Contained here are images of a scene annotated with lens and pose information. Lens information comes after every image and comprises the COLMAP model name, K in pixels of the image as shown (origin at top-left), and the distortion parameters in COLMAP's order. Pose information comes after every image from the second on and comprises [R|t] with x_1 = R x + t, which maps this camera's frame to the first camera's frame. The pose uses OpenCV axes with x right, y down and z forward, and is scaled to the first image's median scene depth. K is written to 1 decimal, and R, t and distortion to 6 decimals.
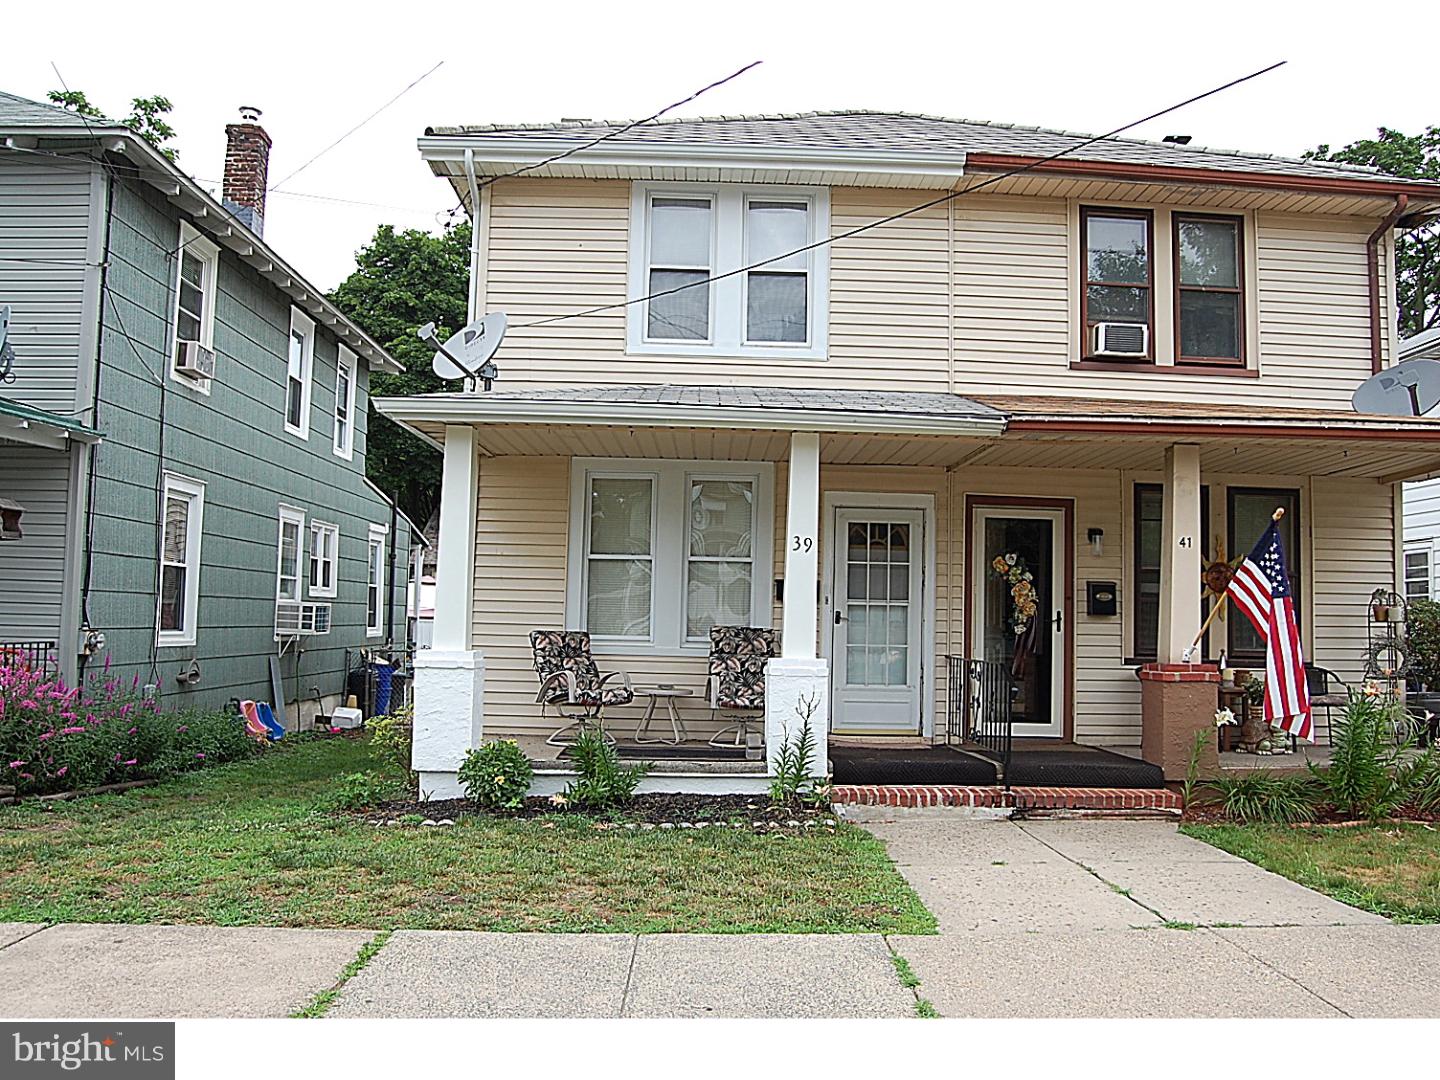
lens RADIAL K [[1126.5, 0, 729.2], [0, 1126.5, 544.8], [0, 0, 1]] dist [-0.098930, 0.049034]
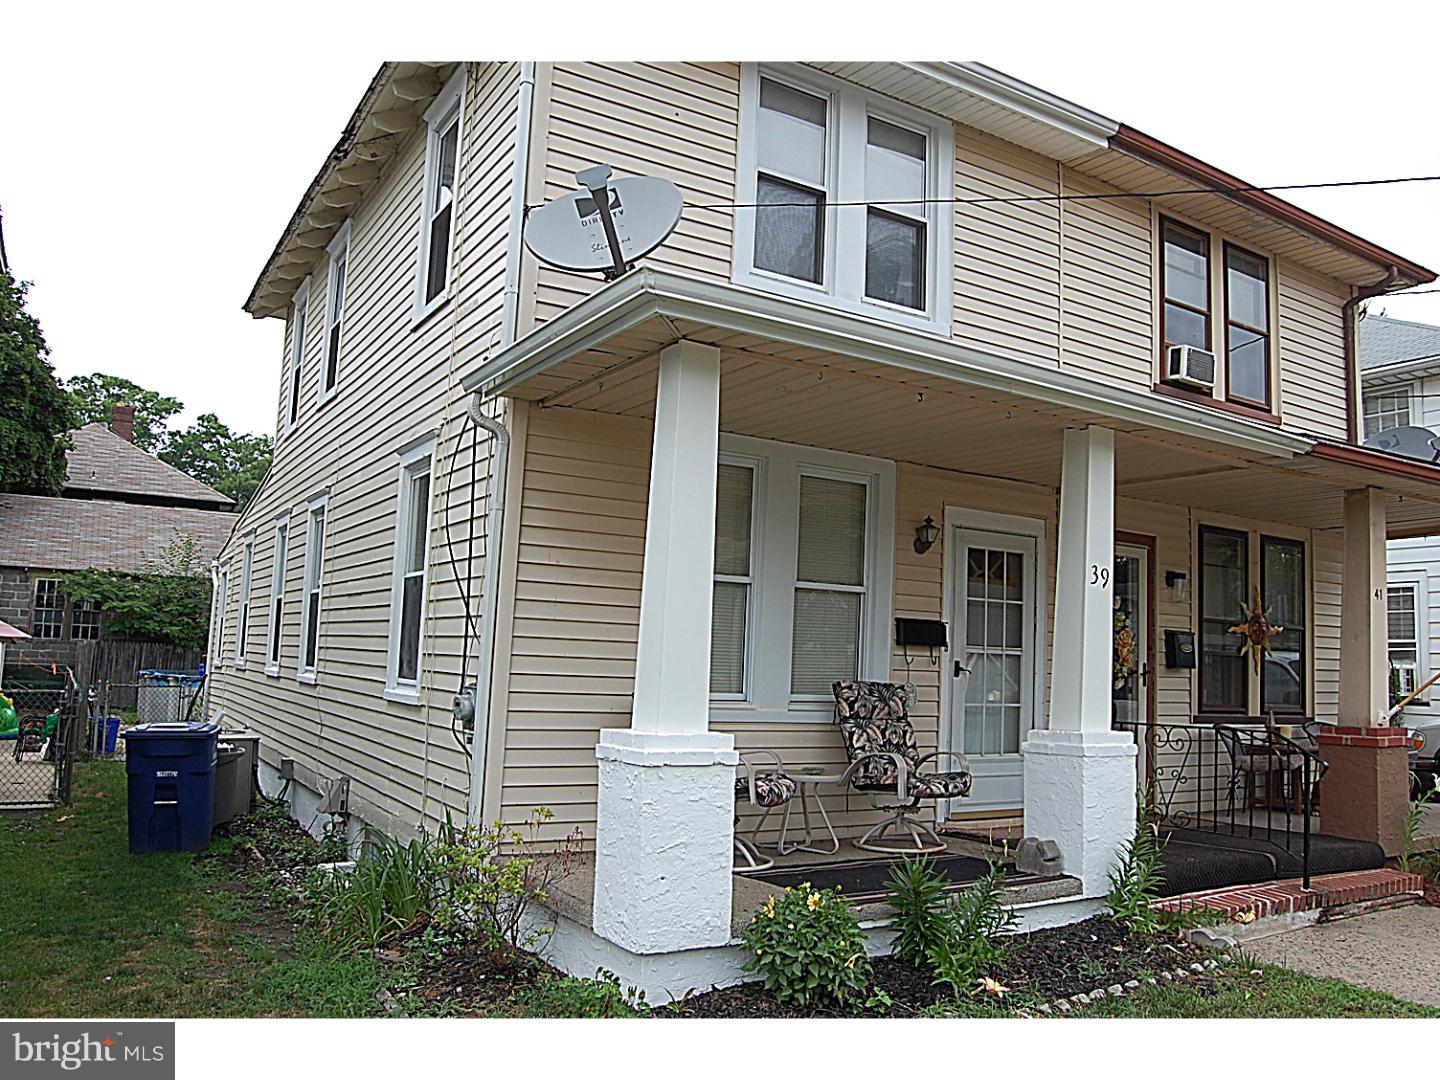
lens RADIAL K [[1126.5, 0, 729.2], [0, 1126.5, 544.8], [0, 0, 1]] dist [-0.098930, 0.049034]
pose [[0.866334, 0.063452, 0.495418, -0.425984], [-0.053266, 0.997978, -0.034671, 0.014257], [-0.496617, 0.003648, 0.867962, 0.403746]]
